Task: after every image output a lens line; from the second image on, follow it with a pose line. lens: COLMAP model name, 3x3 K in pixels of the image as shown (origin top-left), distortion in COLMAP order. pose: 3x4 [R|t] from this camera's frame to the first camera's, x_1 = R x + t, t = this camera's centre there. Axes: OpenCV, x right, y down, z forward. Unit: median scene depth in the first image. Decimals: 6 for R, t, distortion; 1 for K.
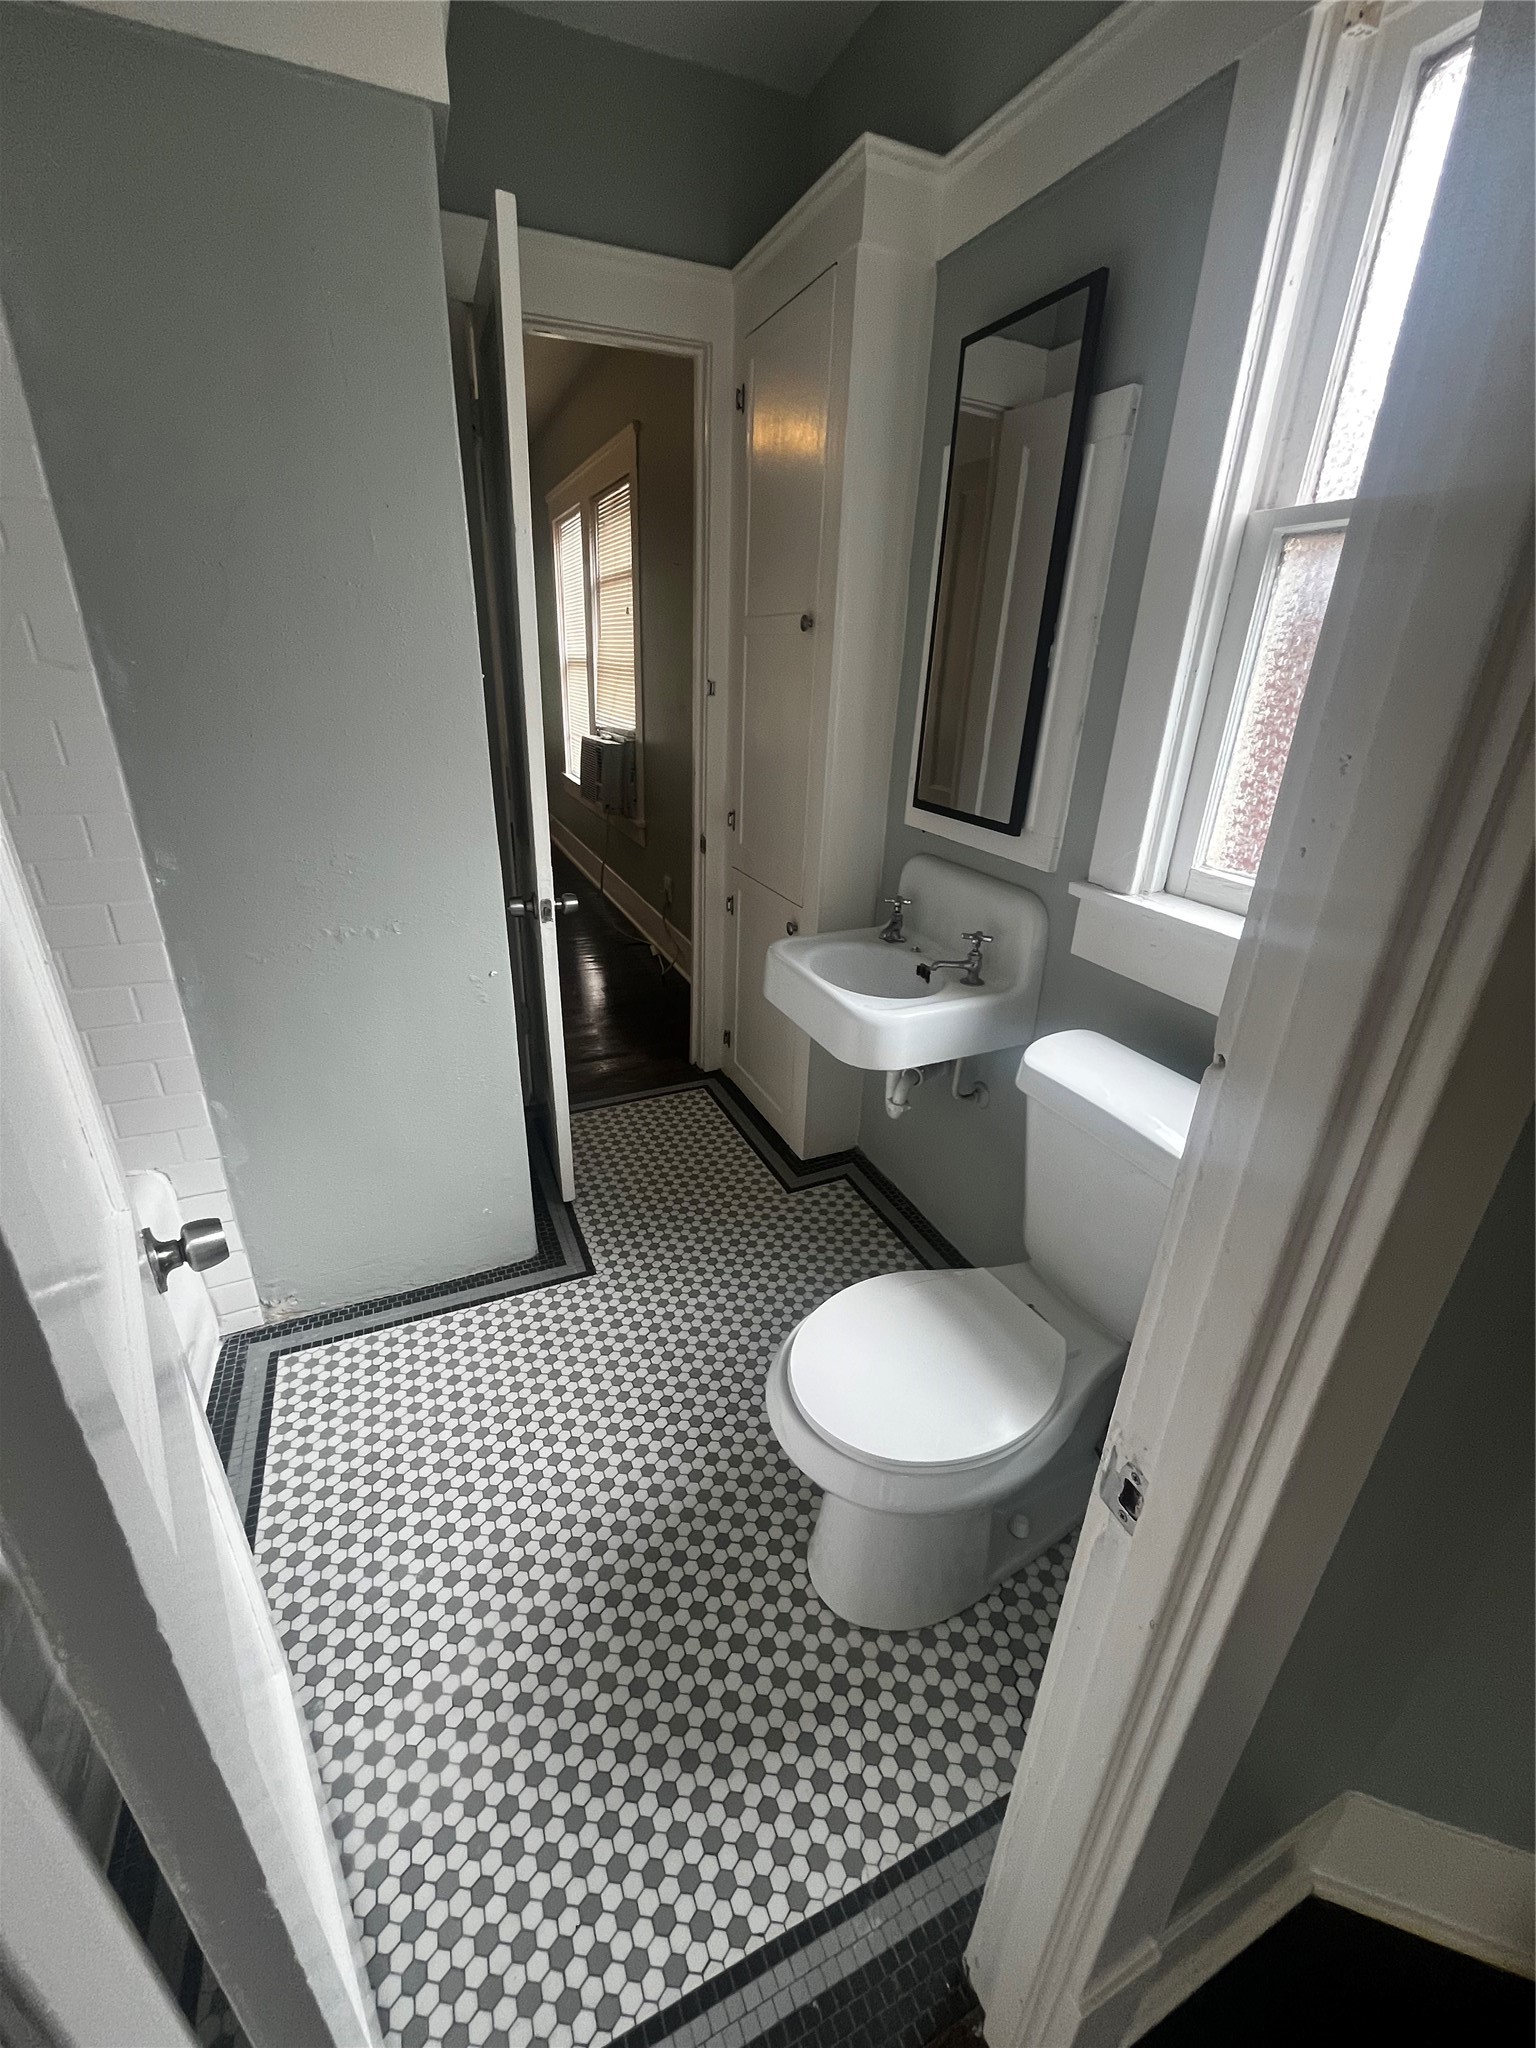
lens RADIAL K [[814.4, 0, 768.0], [0, 814.4, 1024.0], [0, 0, 1]] dist [0.000746, 0.000164]
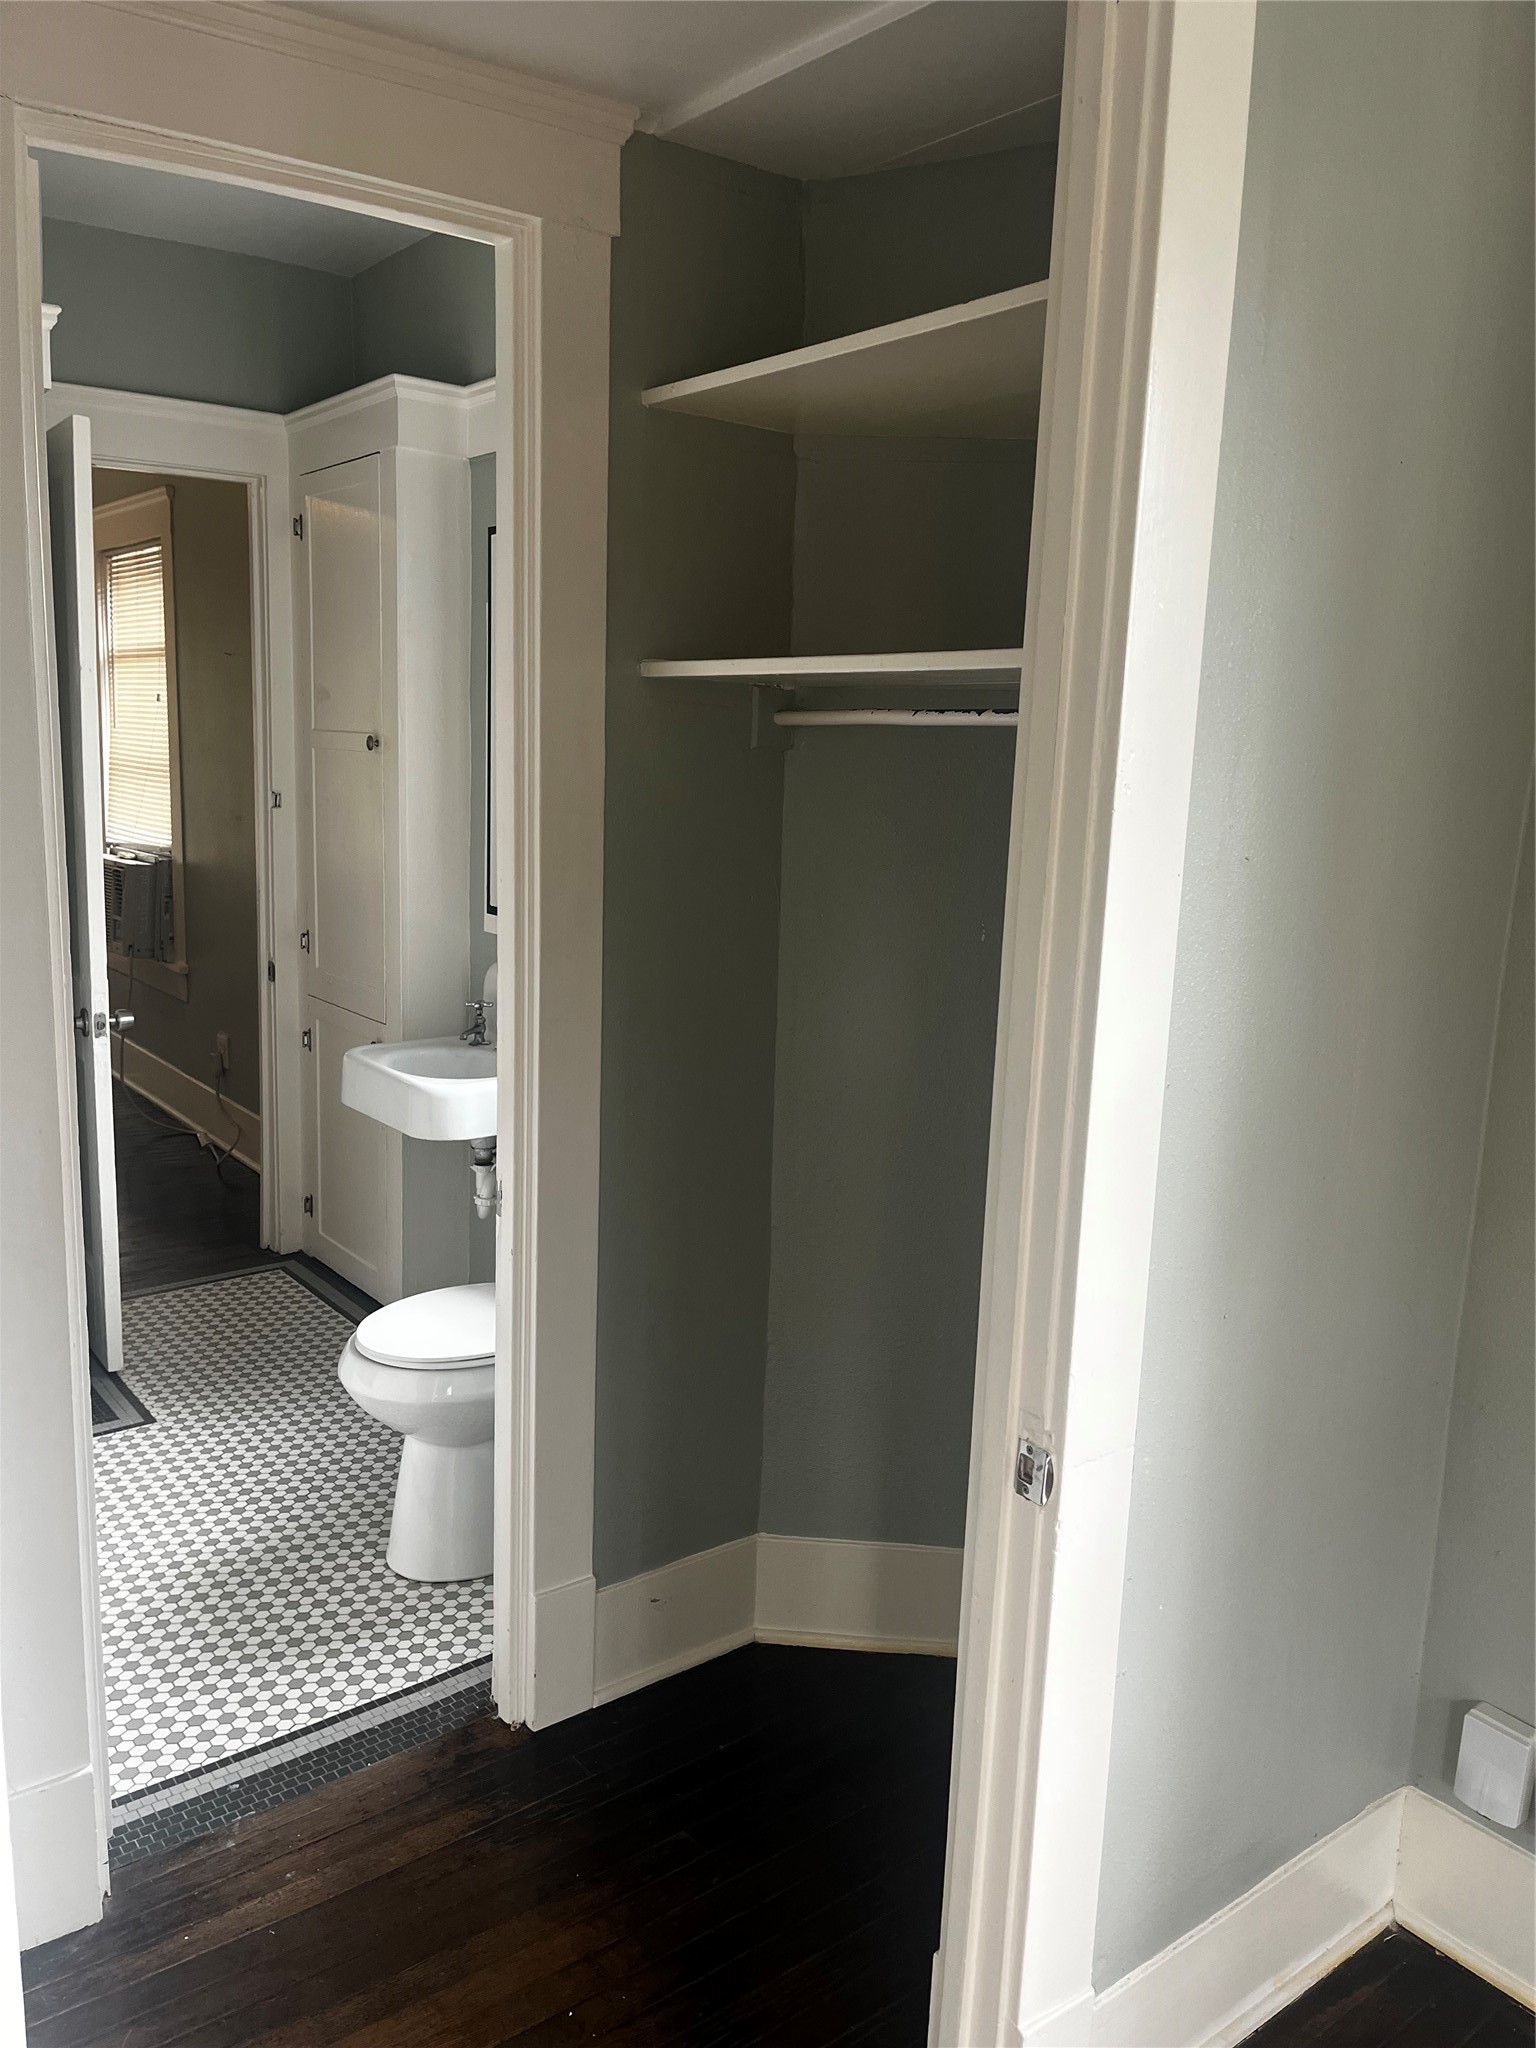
lens RADIAL K [[1549.0, 0, 768.0], [0, 1549.0, 1024.0], [0, 0, 1]] dist [0.029360, 0.003735]
pose [[0.972333, -0.043484, 0.229515, 0.066360], [0.094485, 0.971774, -0.216168, 0.312609], [-0.213637, 0.231873, 0.948996, -0.857729]]
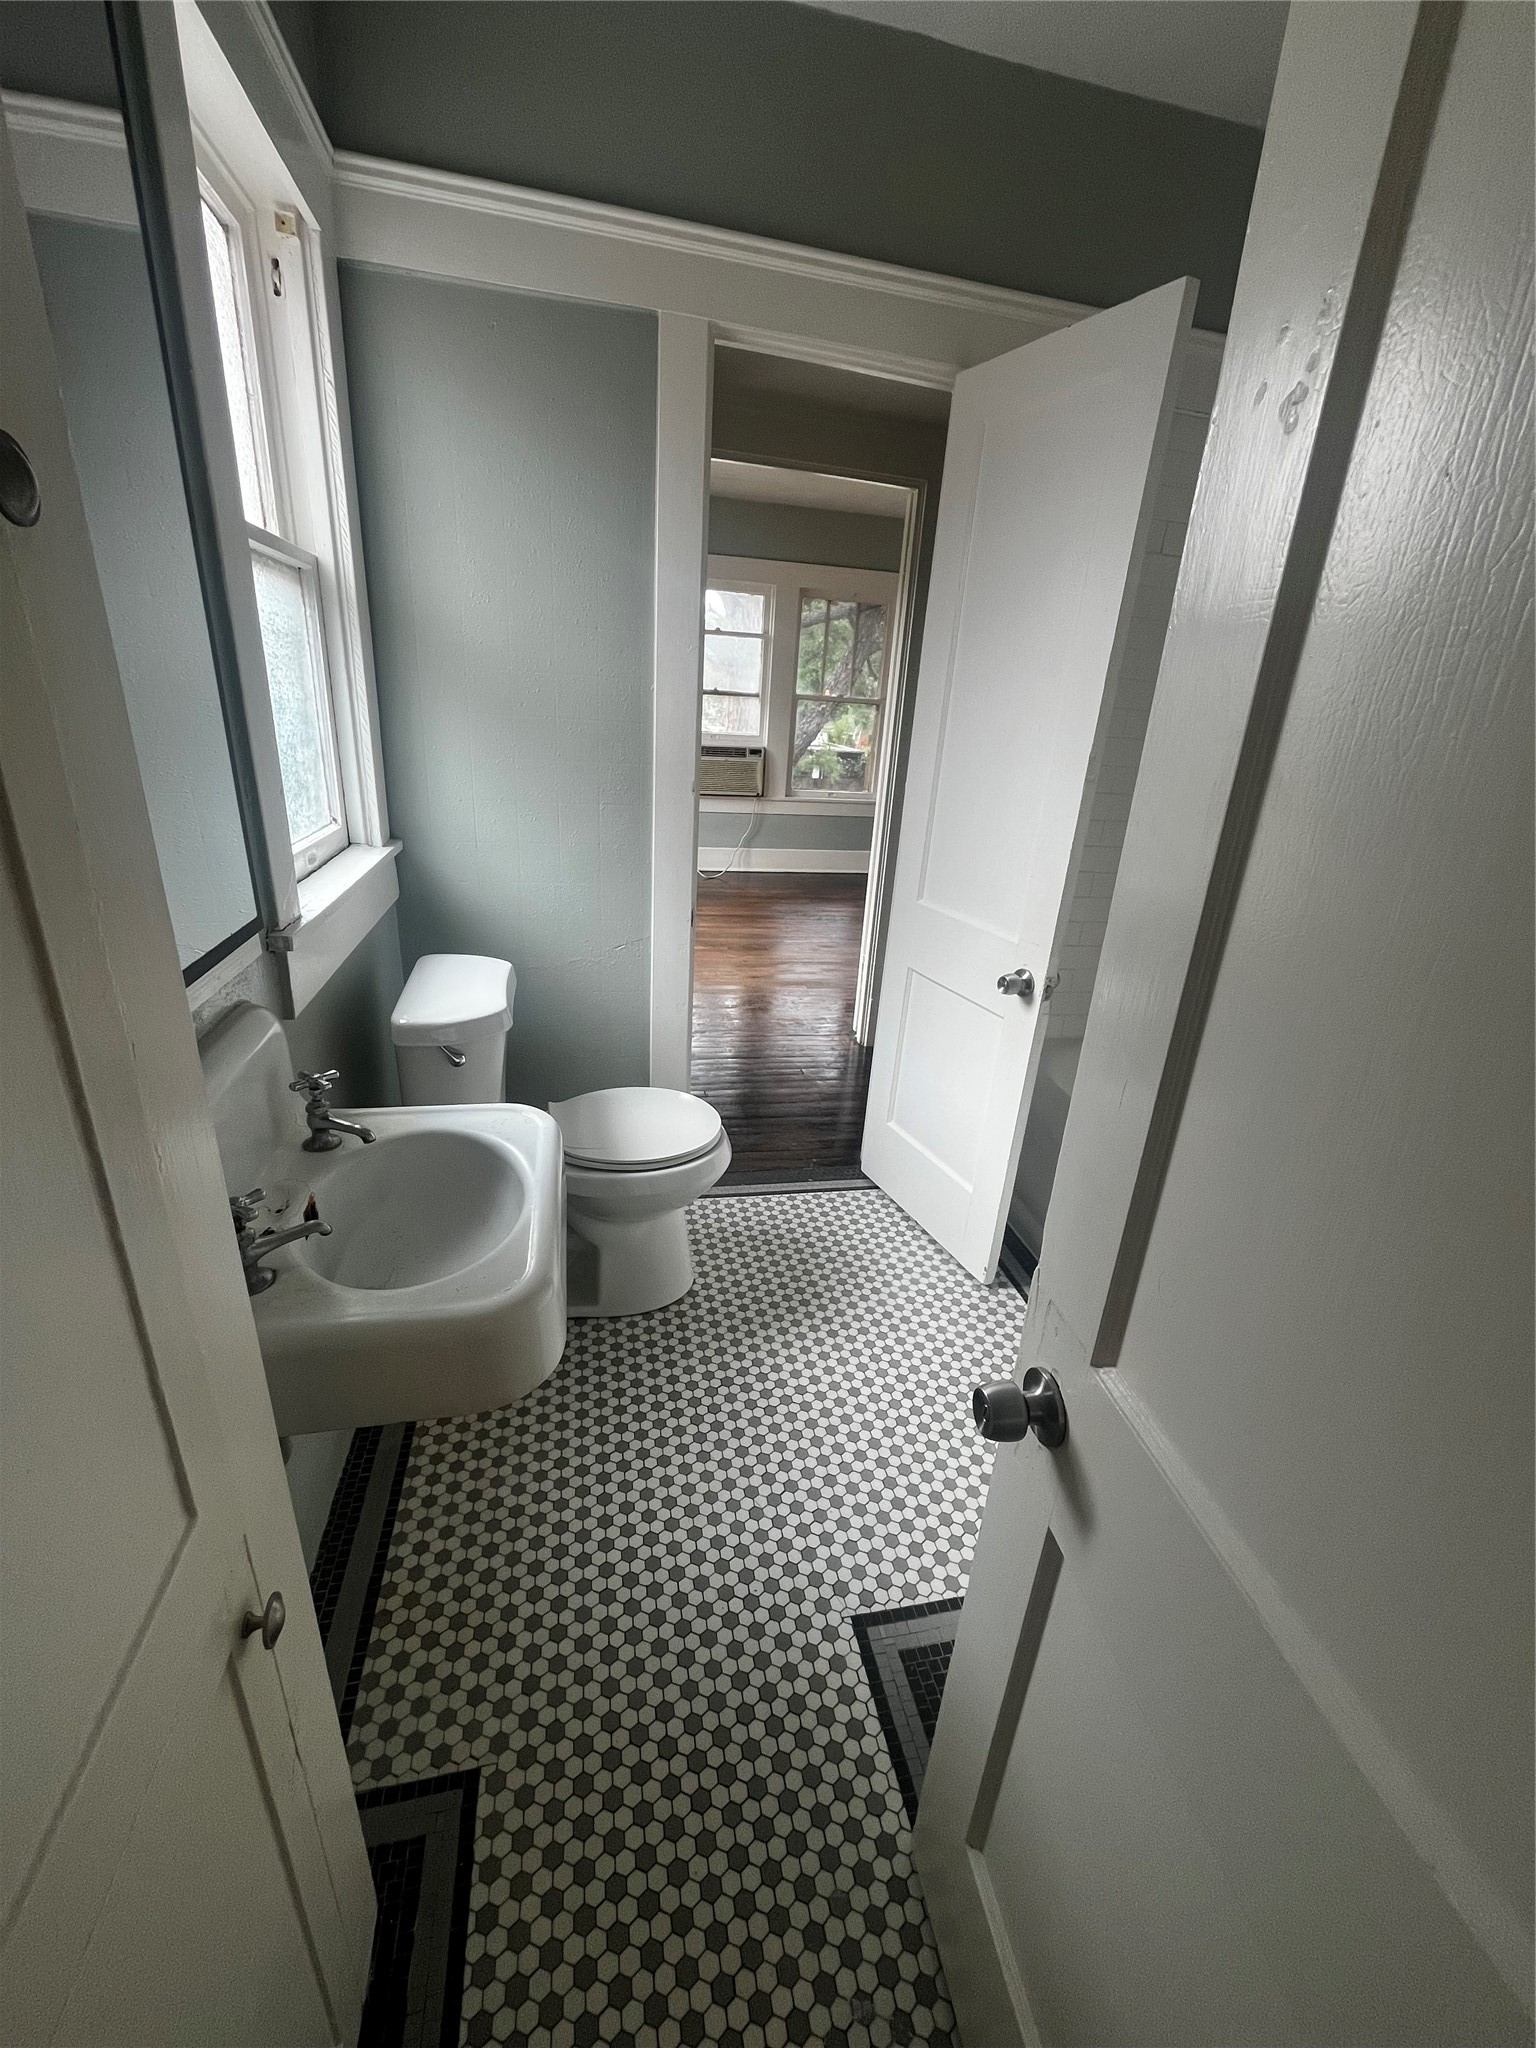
lens RADIAL K [[814.4, 0, 768.0], [0, 814.4, 1024.0], [0, 0, 1]] dist [0.000746, 0.000164]
pose [[-0.973884, -0.162358, 0.158711, -0.169620], [0.000480, 0.697556, 0.716530, -0.516321], [-0.227045, 0.697893, -0.679261, 1.120115]]
